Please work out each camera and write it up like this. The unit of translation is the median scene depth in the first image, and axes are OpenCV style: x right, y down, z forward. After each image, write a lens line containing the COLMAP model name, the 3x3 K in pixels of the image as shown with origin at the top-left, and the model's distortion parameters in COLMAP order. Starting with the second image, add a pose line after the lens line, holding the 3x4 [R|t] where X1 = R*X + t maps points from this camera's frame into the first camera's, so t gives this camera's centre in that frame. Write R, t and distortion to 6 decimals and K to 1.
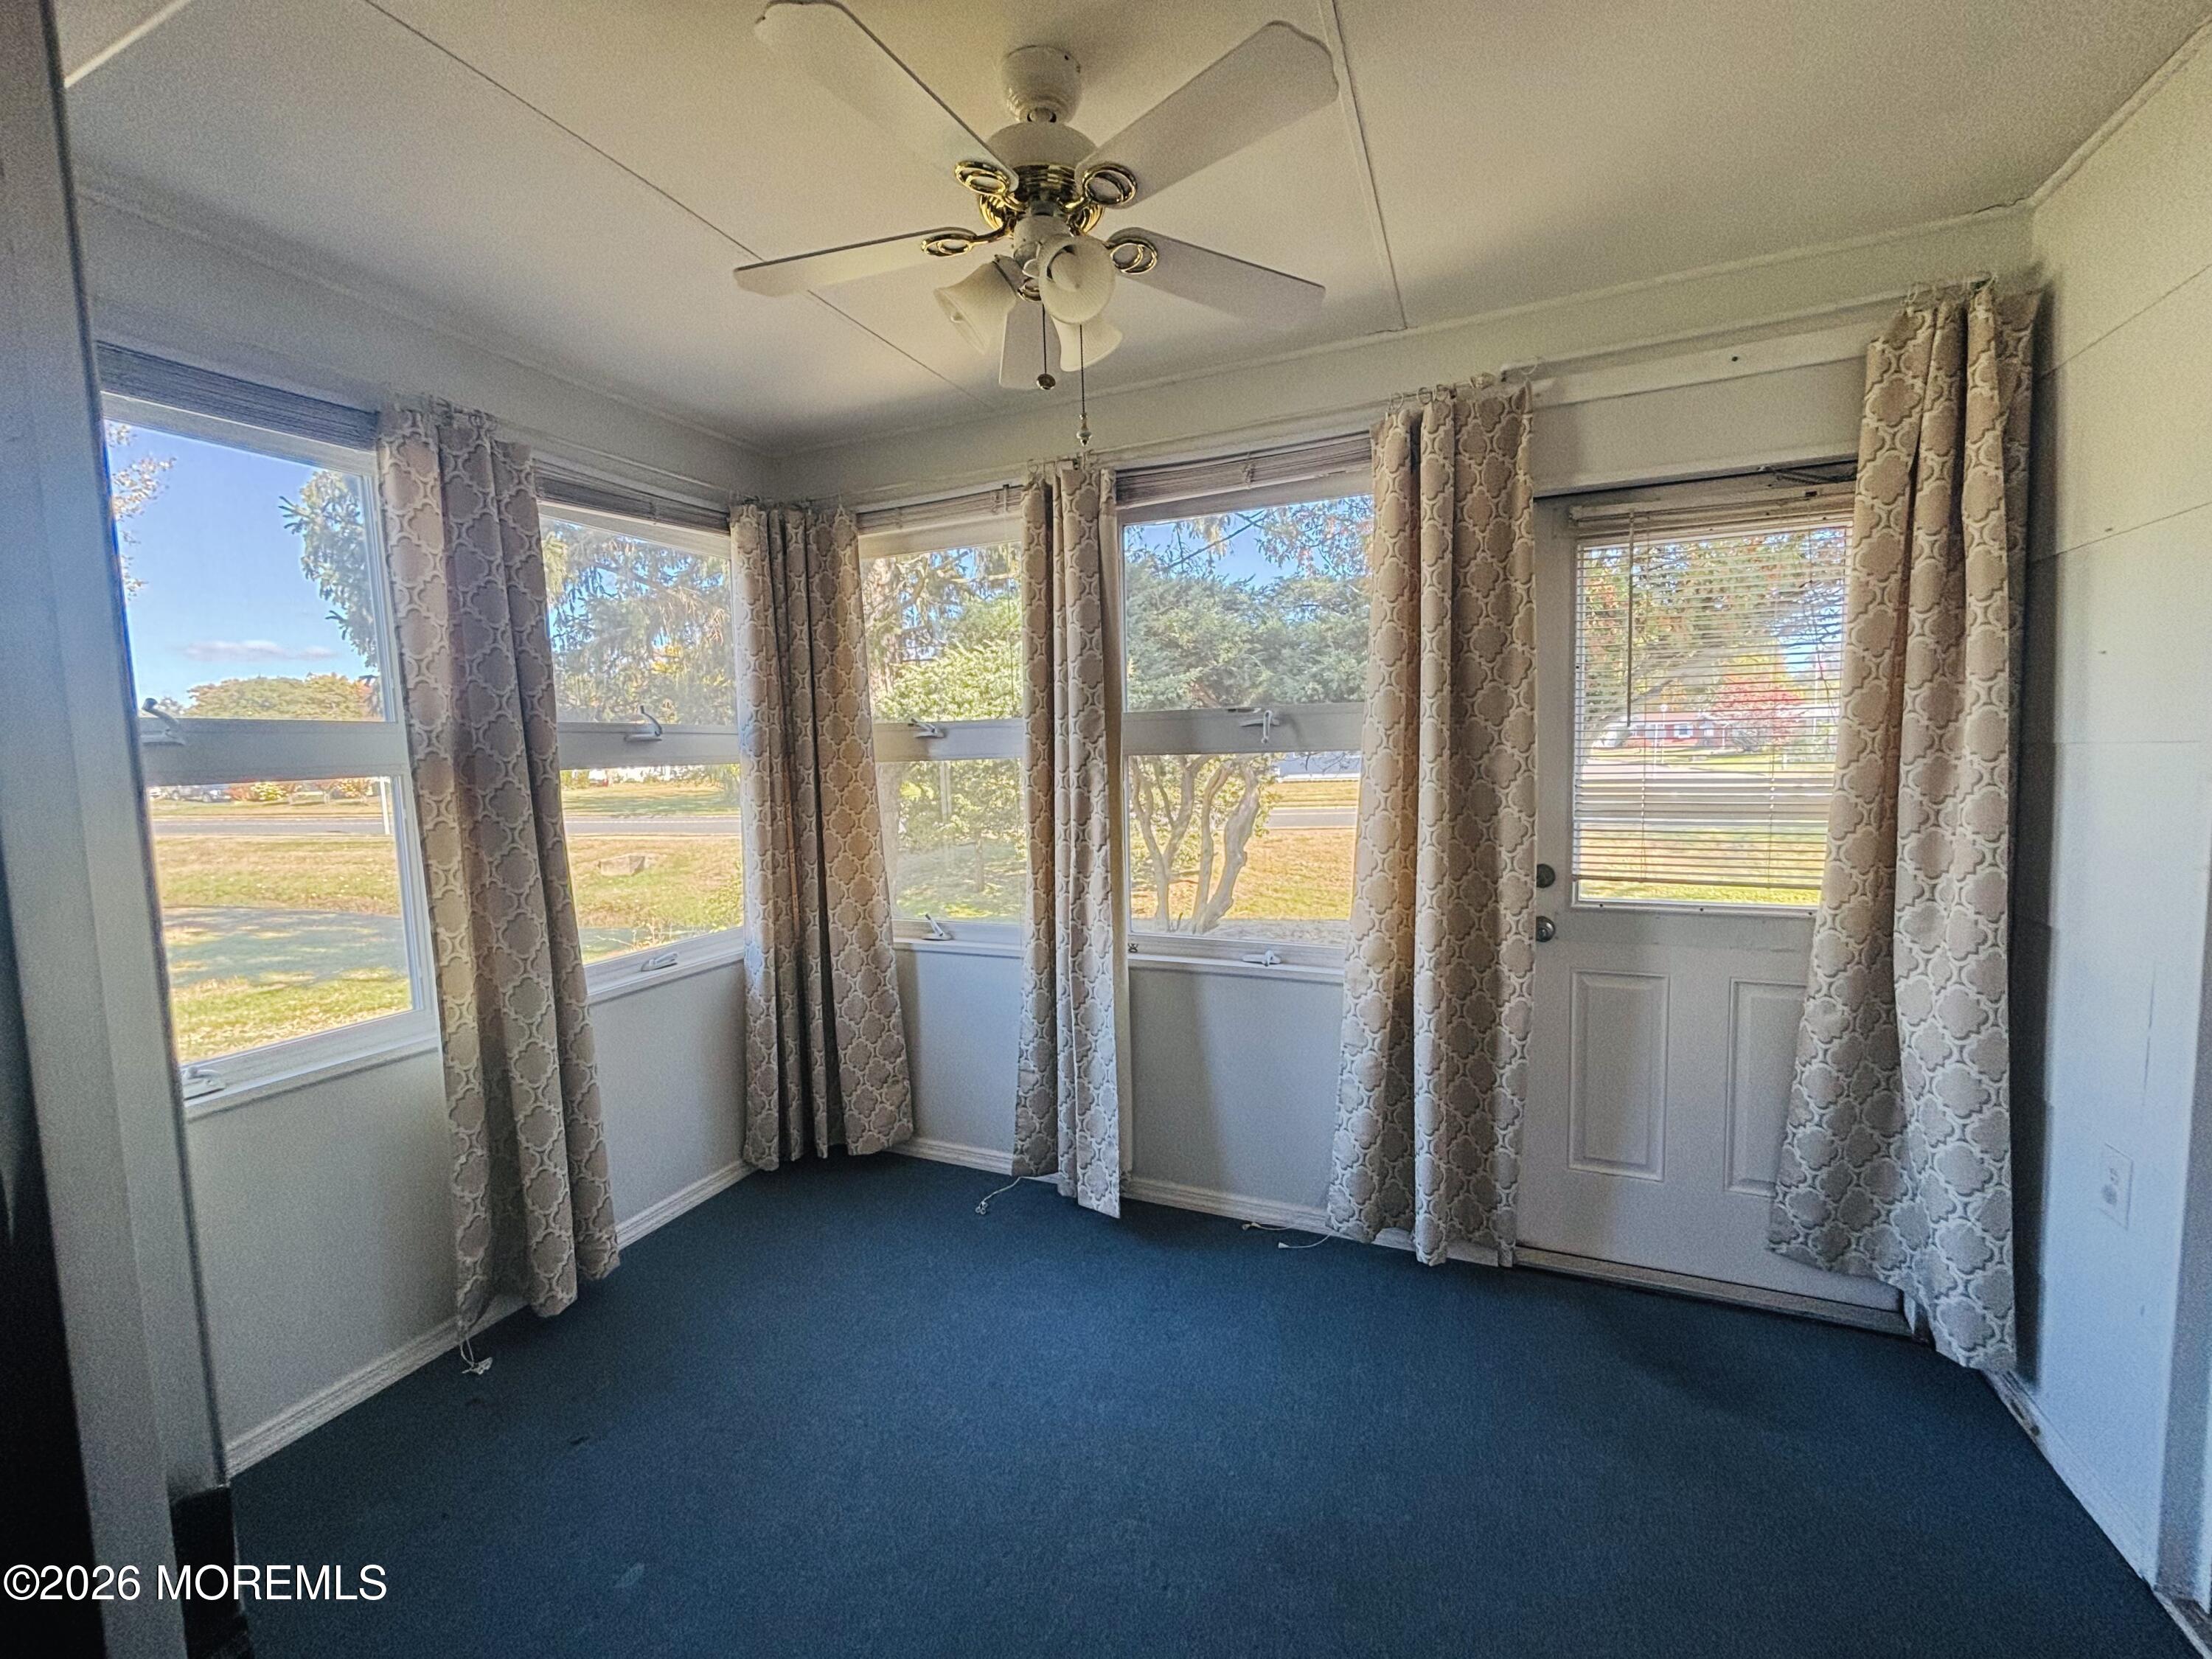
lens RADIAL K [[887.7, 0, 1105.1], [0, 887.7, 830.6], [0, 0, 1]] dist [0.017817, -0.008473]
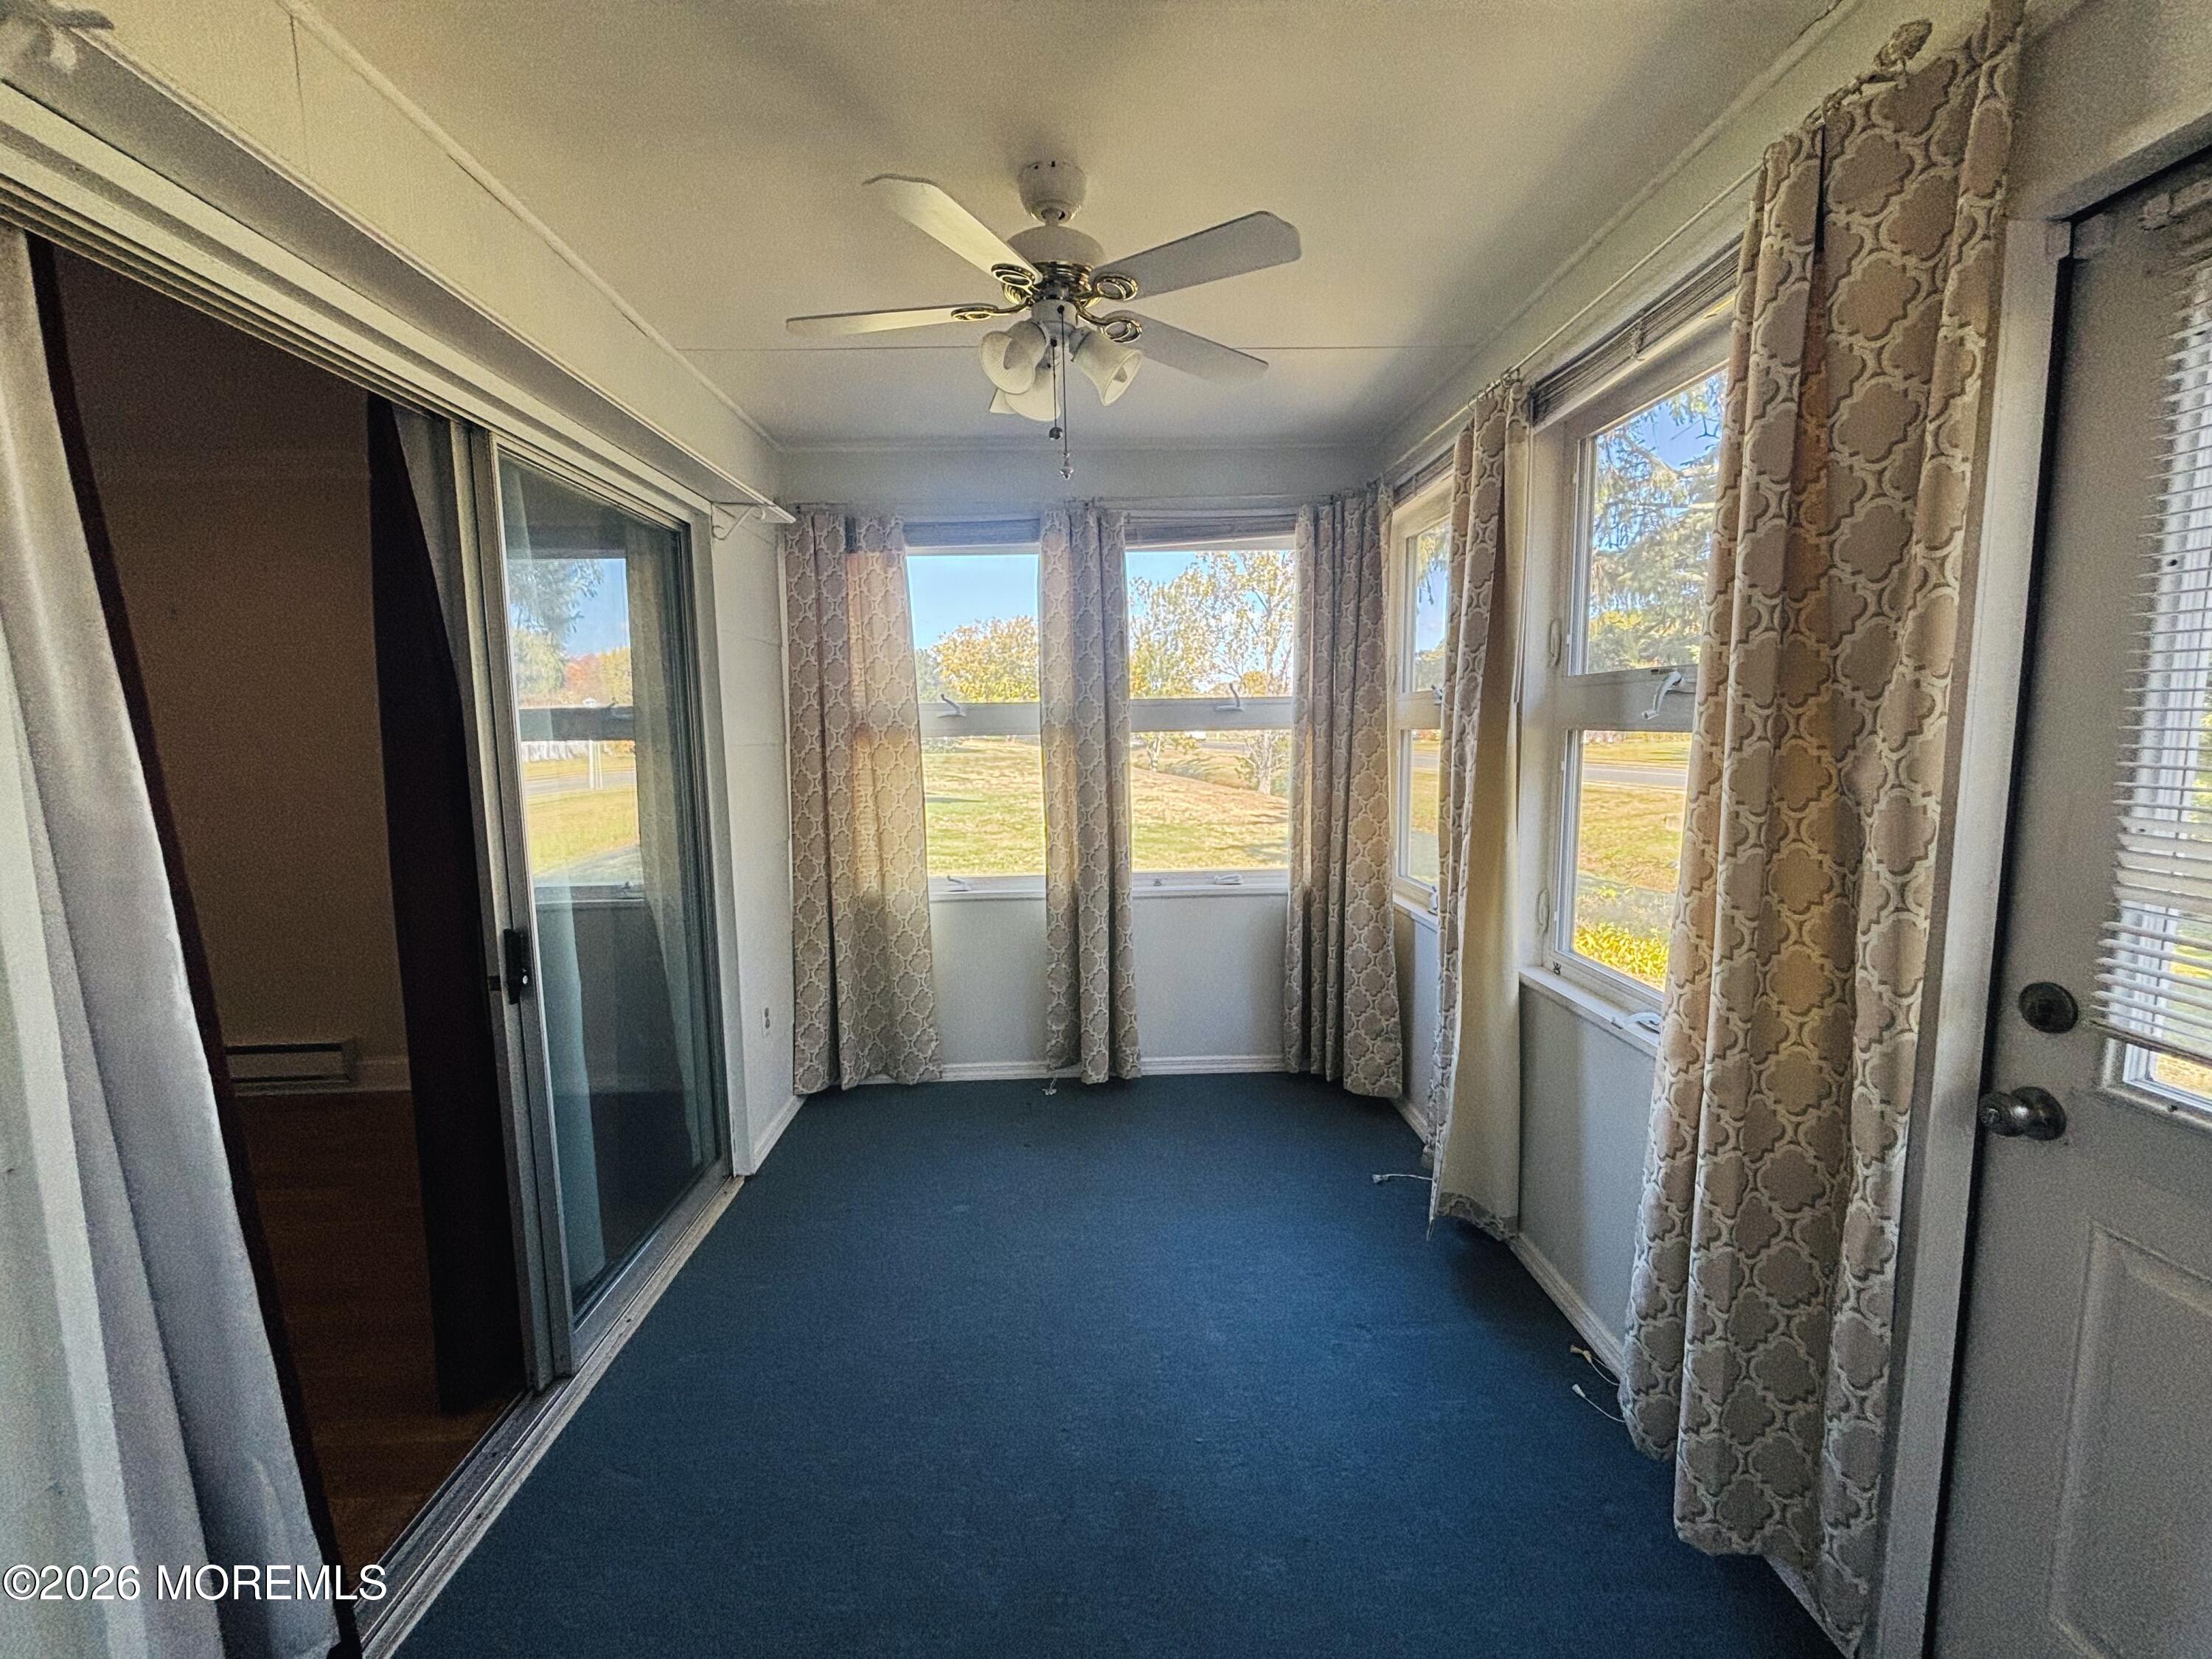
lens RADIAL K [[887.7, 0, 1105.1], [0, 887.7, 830.6], [0, 0, 1]] dist [0.017817, -0.008473]
pose [[0.433786, 0.125681, -0.892208, 0.644184], [-0.075815, 0.991803, 0.102850, -0.050580], [0.897821, 0.023028, 0.439759, 0.299757]]
